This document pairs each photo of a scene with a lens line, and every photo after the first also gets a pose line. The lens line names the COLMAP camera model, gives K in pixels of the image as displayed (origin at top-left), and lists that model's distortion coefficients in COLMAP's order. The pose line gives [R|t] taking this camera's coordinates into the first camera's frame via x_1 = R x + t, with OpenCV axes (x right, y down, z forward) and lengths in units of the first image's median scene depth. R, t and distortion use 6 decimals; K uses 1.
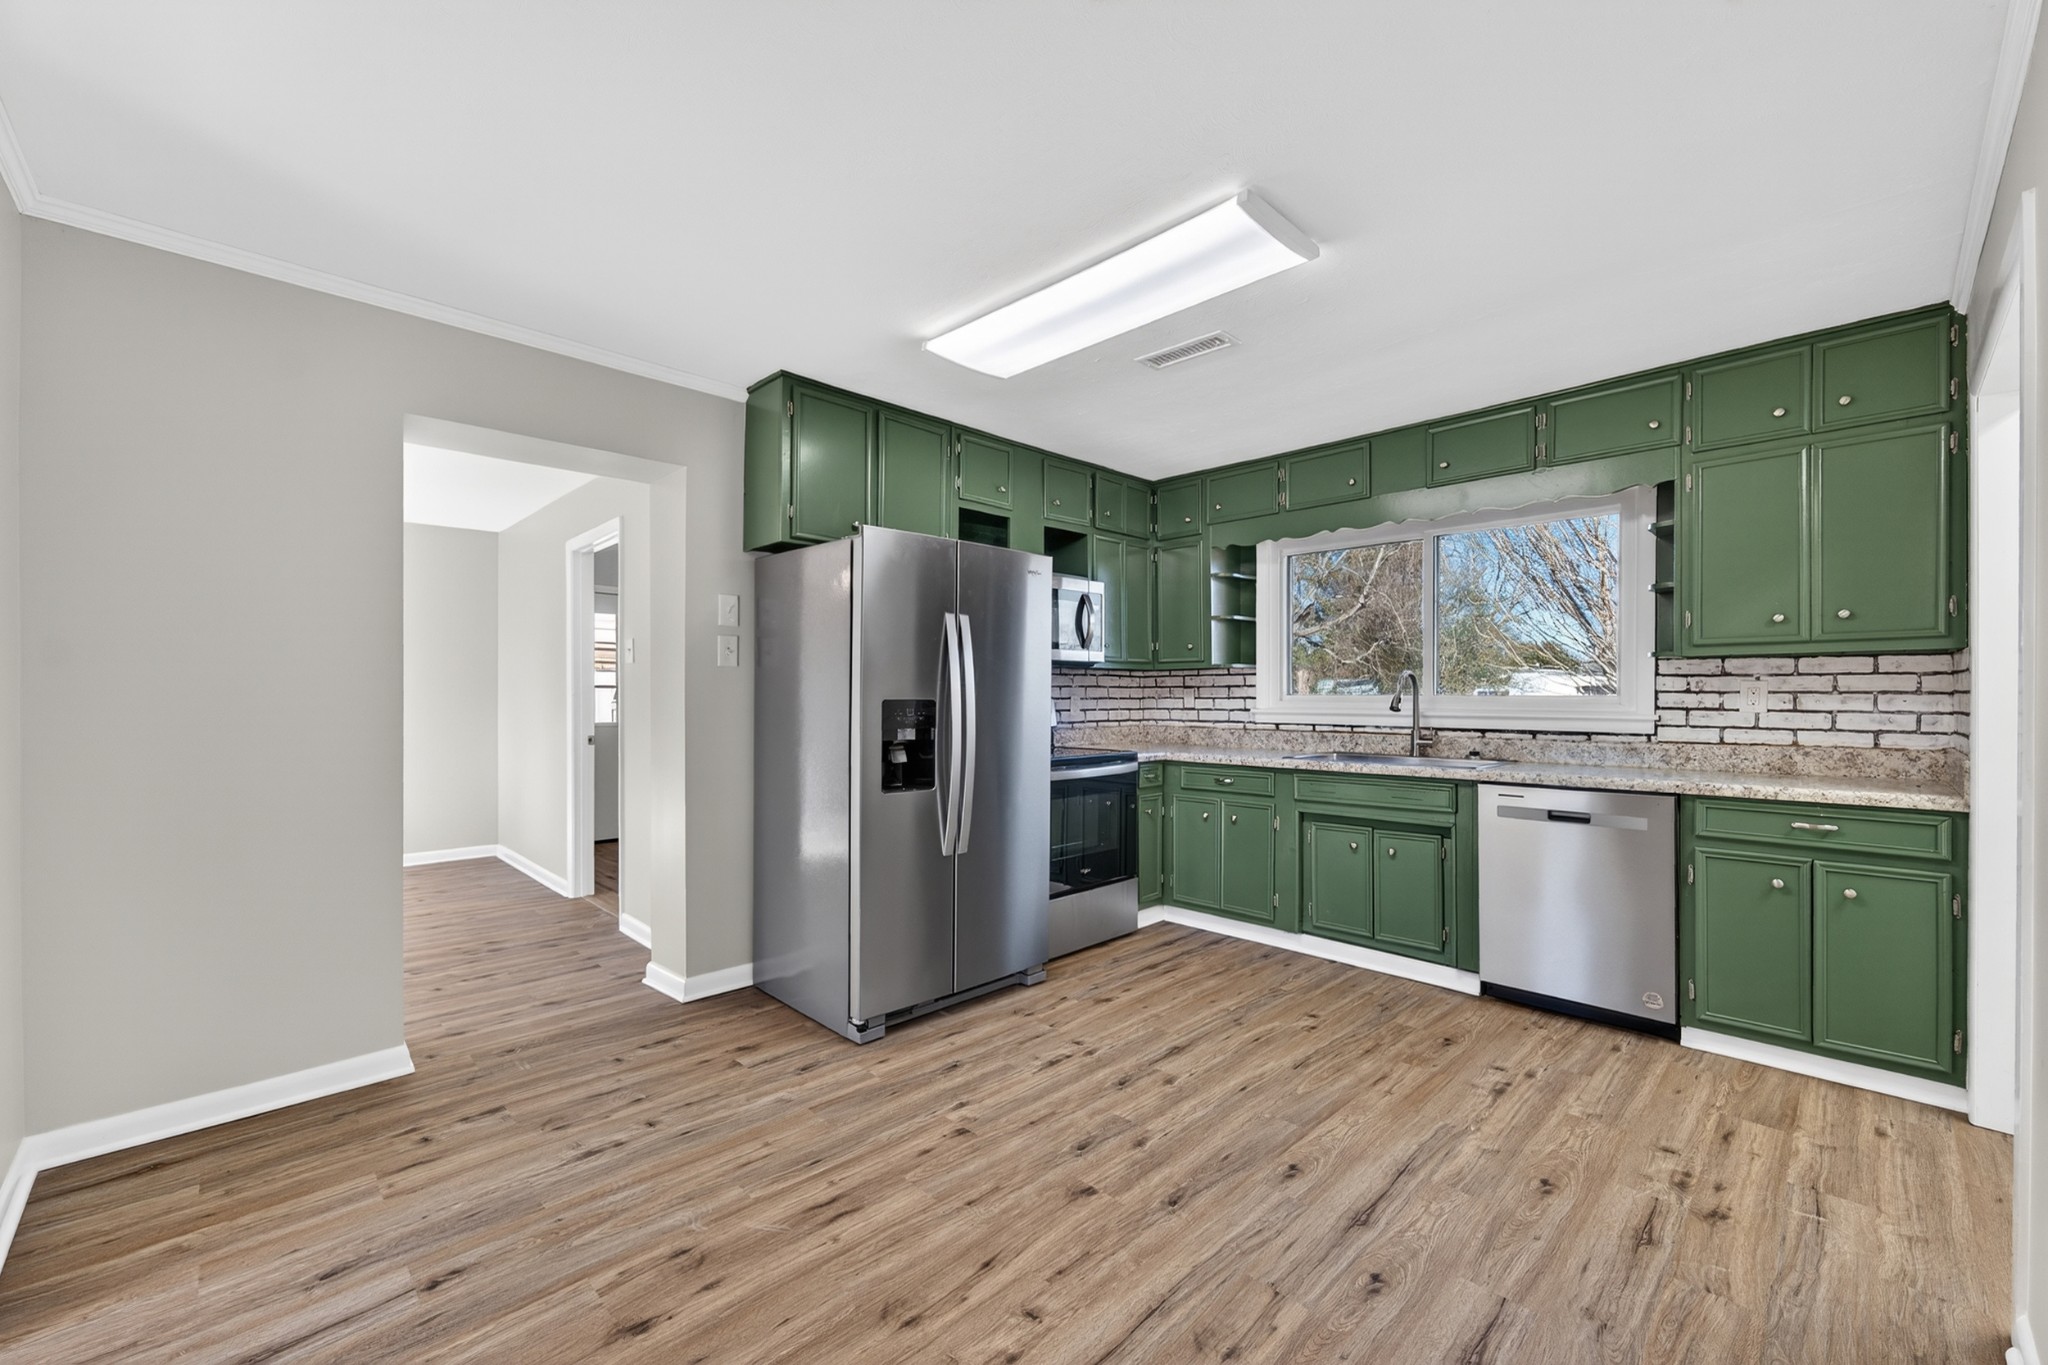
lens RADIAL K [[823.1, 0, 1008.2], [0, 823.1, 695.4], [0, 0, 1]] dist [-0.003997, 0.001797]
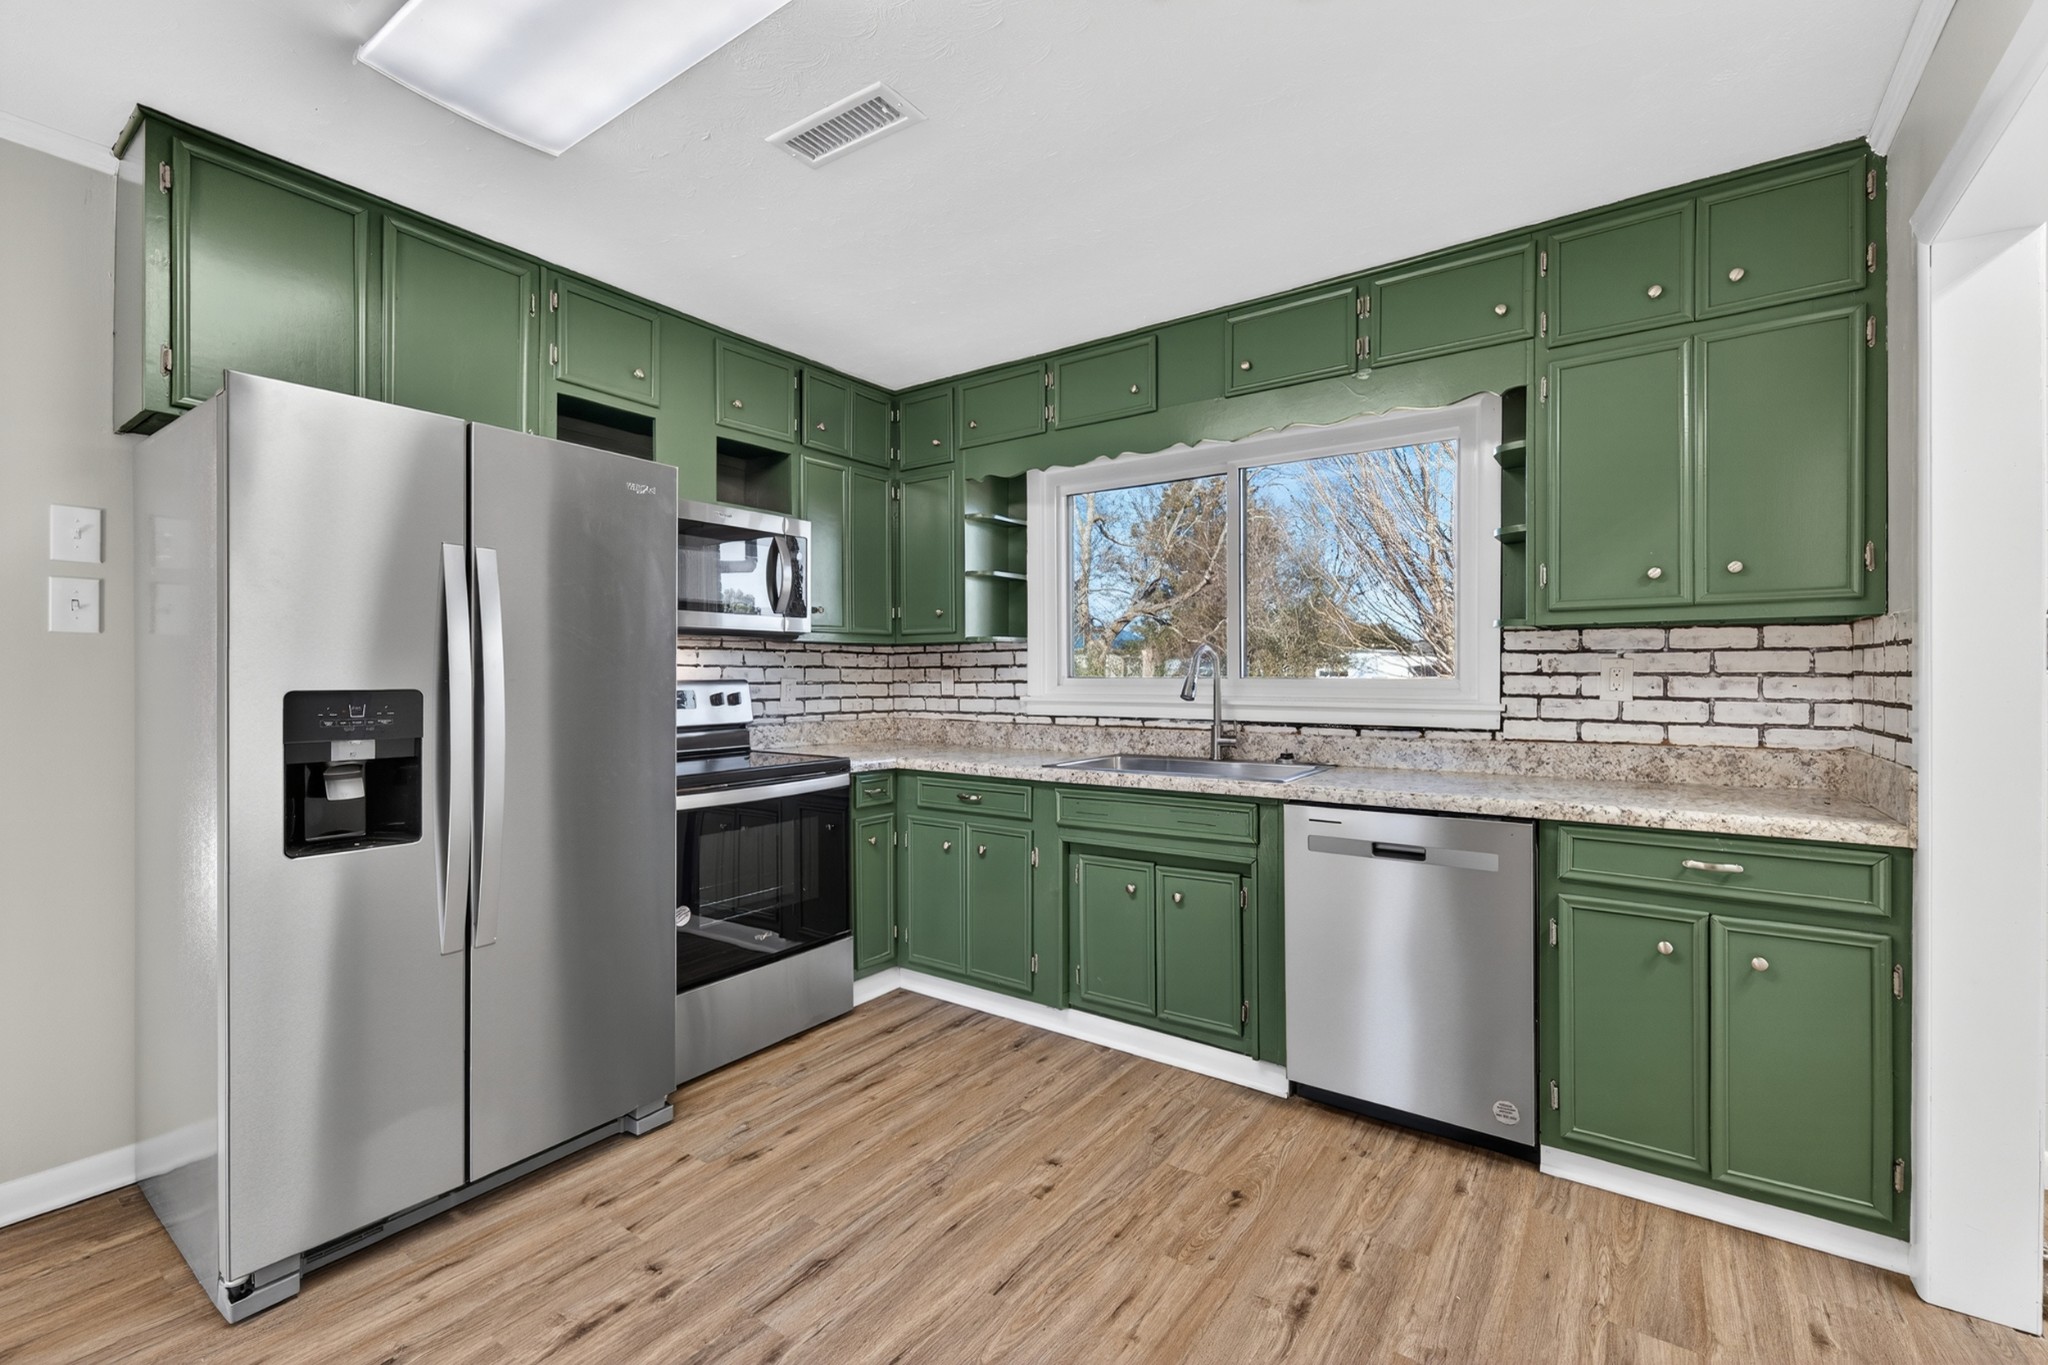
lens RADIAL K [[861.3, 0, 1036.7], [0, 861.3, 673.9], [0, 0, 1]] dist [-0.001710, 0.001773]
pose [[0.980564, -0.001770, 0.196192, 0.223518], [0.002282, 0.999995, -0.002380, -0.003550], [-0.196187, 0.002781, 0.980563, 0.322001]]
